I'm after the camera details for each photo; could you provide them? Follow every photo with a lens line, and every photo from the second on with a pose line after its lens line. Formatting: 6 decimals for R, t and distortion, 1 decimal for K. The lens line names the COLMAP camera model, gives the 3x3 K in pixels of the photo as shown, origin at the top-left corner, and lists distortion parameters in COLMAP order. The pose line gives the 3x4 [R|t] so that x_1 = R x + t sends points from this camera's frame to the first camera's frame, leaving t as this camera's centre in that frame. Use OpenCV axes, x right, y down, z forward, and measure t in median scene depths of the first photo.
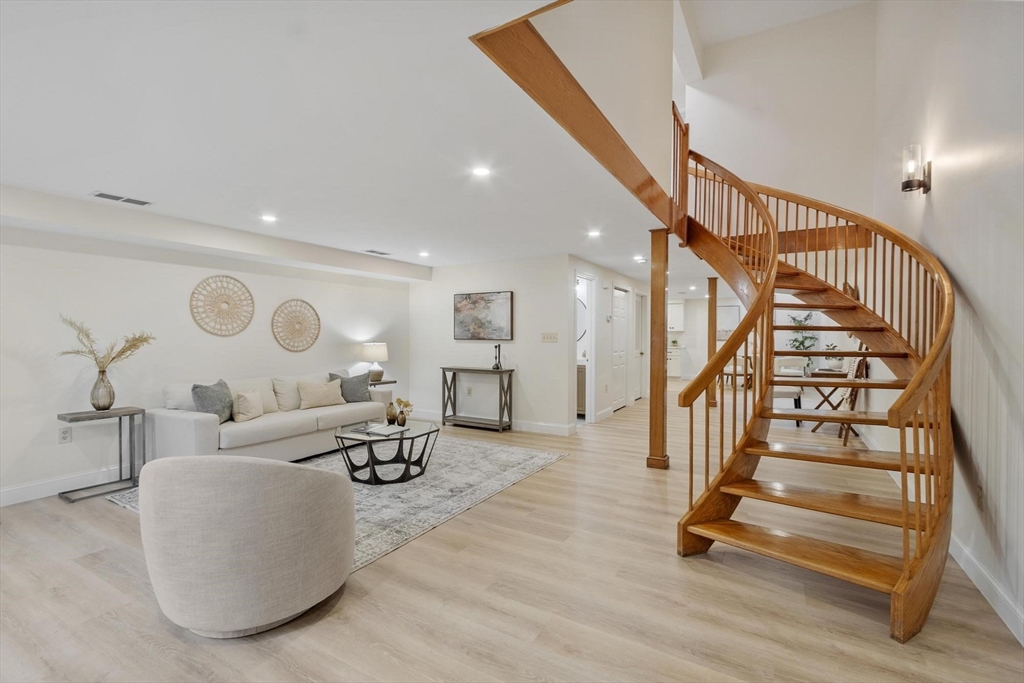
lens RADIAL K [[449.4, 0, 513.6], [0, 449.4, 345.6], [0, 0, 1]] dist [0.000575, 0.001100]
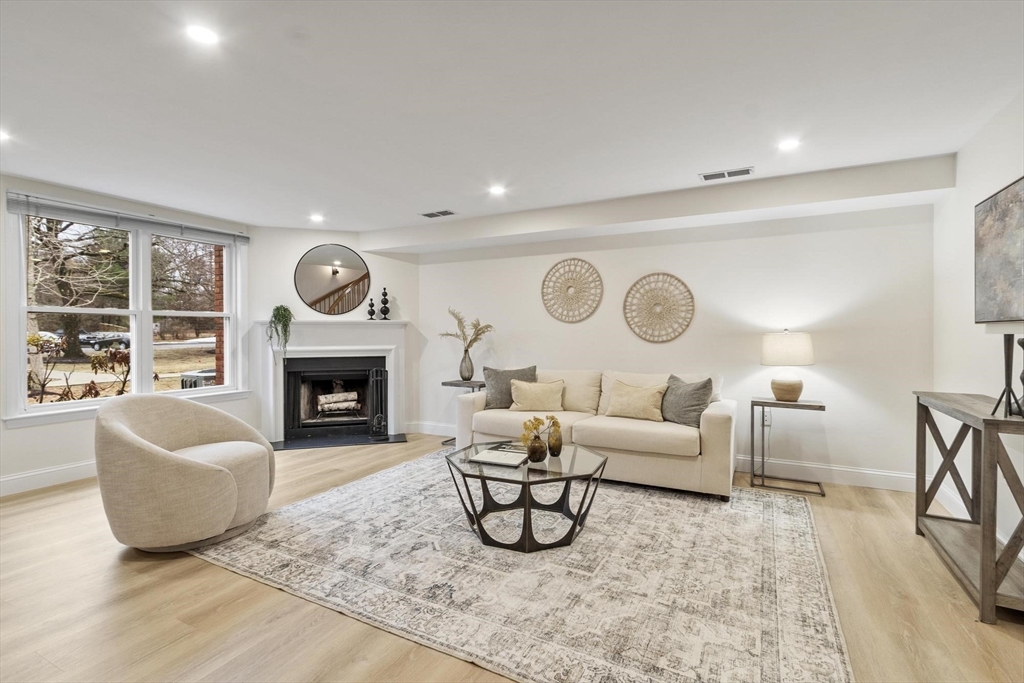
lens RADIAL K [[480.3, 0, 510.5], [0, 480.3, 333.1], [0, 0, 1]] dist [0.000698, -0.001730]
pose [[0.044542, -0.003574, -0.999001, 0.368342], [-0.023366, 0.999716, -0.004618, 0.008659], [0.998734, 0.023549, 0.044445, 0.850235]]
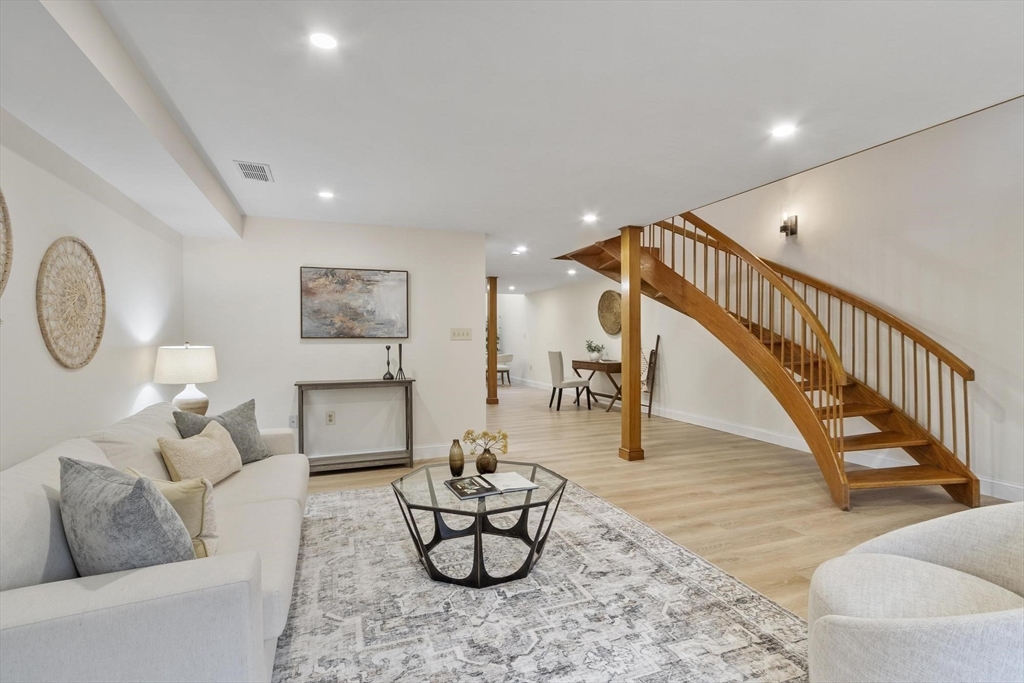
lens RADIAL K [[480.3, 0, 510.0], [0, 480.3, 341.7], [0, 0, 1]] dist [0.000698, -0.001730]
pose [[0.631413, -0.012423, 0.775347, -0.675825], [0.024663, 0.999688, -0.004067, 0.001298], [-0.775054, 0.021691, 0.631522, 0.506111]]
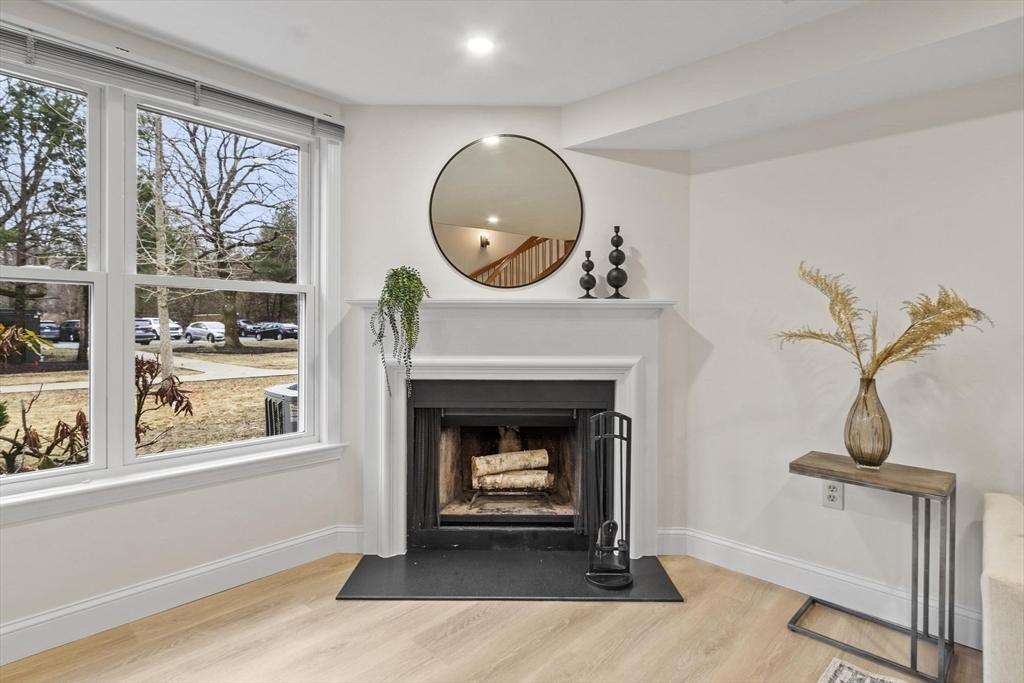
lens RADIAL K [[515.8, 0, 518.3], [0, 515.8, 327.8], [0, 0, 1]] dist [0.000055, -0.002169]
pose [[-0.215575, -0.002305, -0.976485, -0.255726], [-0.033688, 0.999419, 0.005078, 0.010084], [0.975906, 0.033991, -0.215527, 0.609453]]
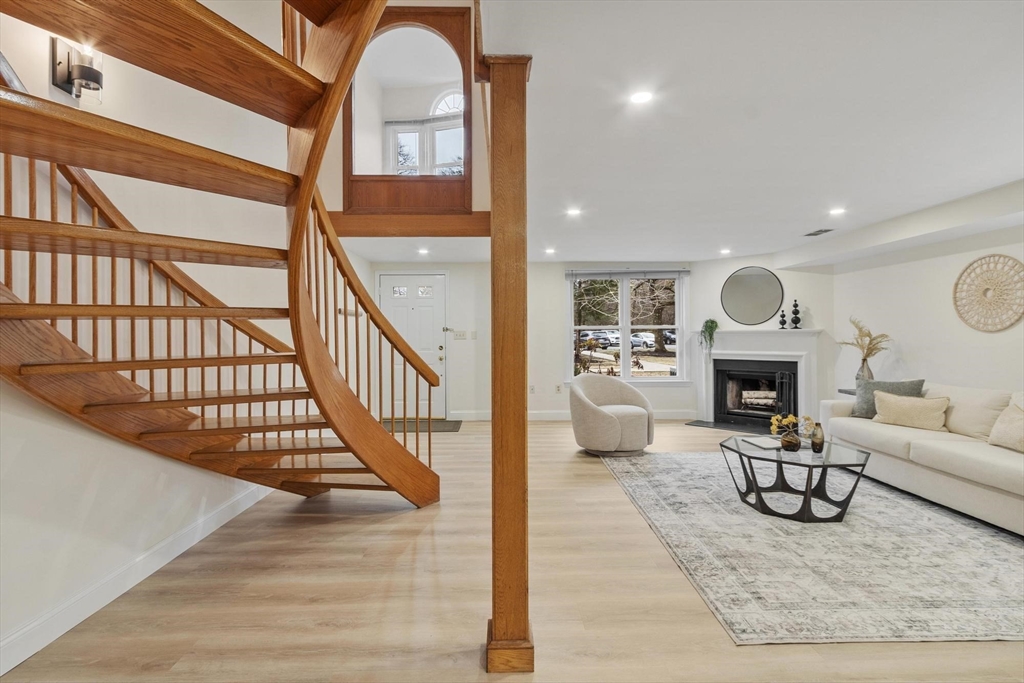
lens RADIAL K [[480.3, 0, 507.8], [0, 480.3, 333.6], [0, 0, 1]] dist [0.000698, -0.001730]
pose [[-0.858378, -0.000546, -0.513017, 0.525481], [-0.012330, 0.999733, 0.019567, -0.025329], [0.512869, 0.023121, -0.858155, 1.321069]]
